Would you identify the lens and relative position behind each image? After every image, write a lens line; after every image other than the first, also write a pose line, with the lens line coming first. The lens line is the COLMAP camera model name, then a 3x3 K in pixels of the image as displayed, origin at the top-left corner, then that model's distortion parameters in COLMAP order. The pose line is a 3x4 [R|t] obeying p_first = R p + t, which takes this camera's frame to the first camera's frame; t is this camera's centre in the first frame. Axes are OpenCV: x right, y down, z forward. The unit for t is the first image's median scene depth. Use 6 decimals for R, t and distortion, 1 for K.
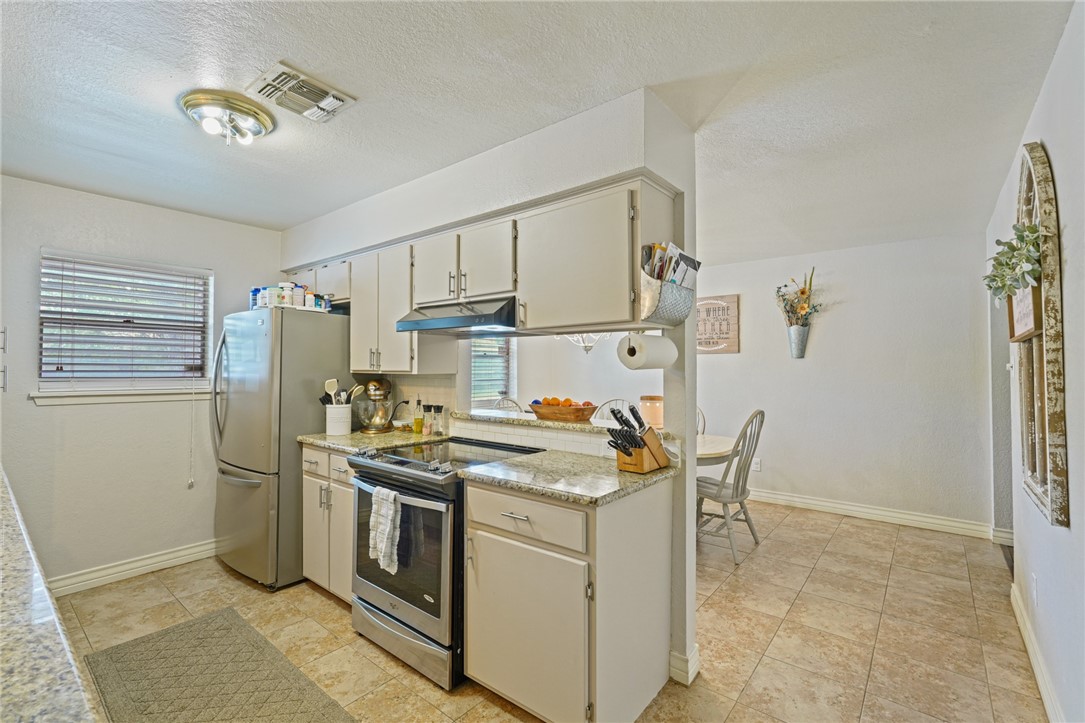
lens RADIAL K [[483.0, 0, 542.9], [0, 483.0, 357.7], [0, 0, 1]] dist [-0.013440, 0.007483]
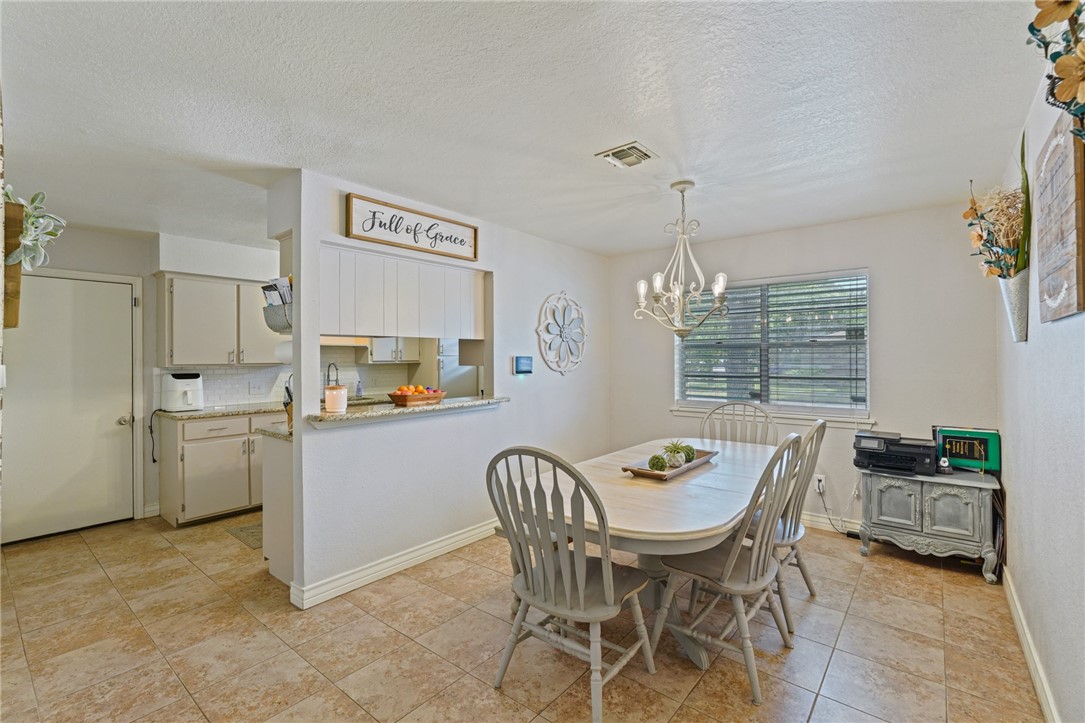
lens RADIAL K [[483.0, 0, 542.9], [0, 483.0, 357.7], [0, 0, 1]] dist [-0.013440, 0.007483]
pose [[-0.004477, -0.001539, -0.999989, 1.139858], [0.021920, 0.999758, -0.001637, 0.016952], [0.999750, -0.021927, -0.004442, 1.201614]]
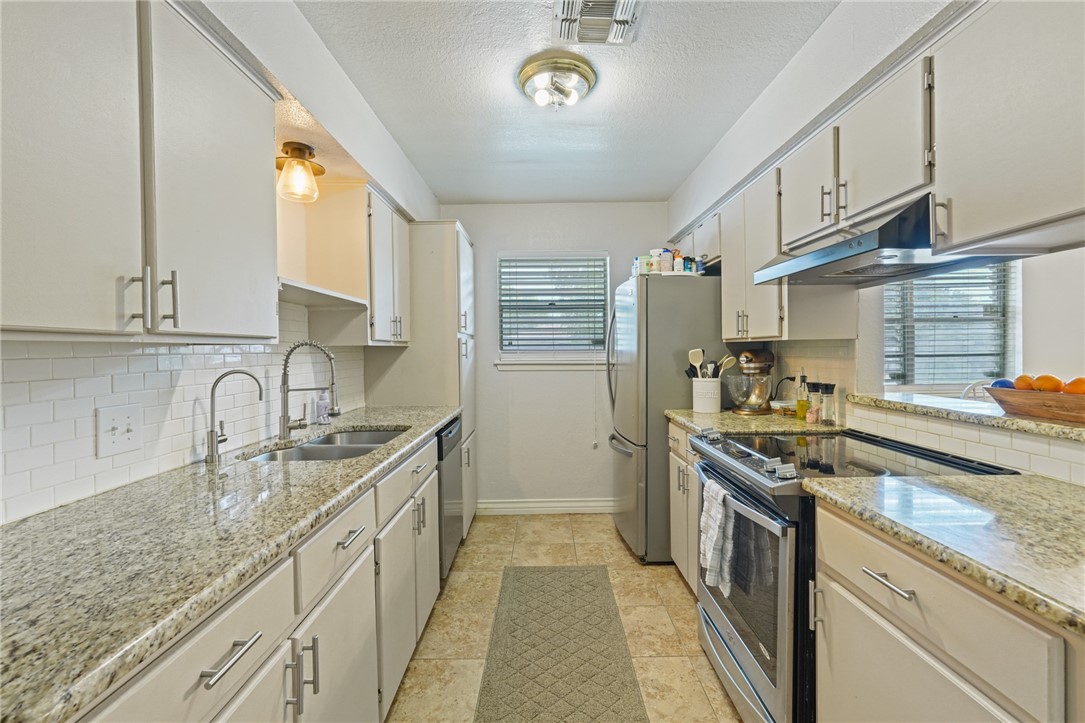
lens RADIAL K [[483.0, 0, 542.9], [0, 483.0, 357.7], [0, 0, 1]] dist [-0.013440, 0.007483]
pose [[0.632327, 0.001891, -0.774699, 0.073237], [0.028945, 0.999241, 0.026064, 0.030242], [0.774161, -0.038905, 0.631792, 0.227800]]
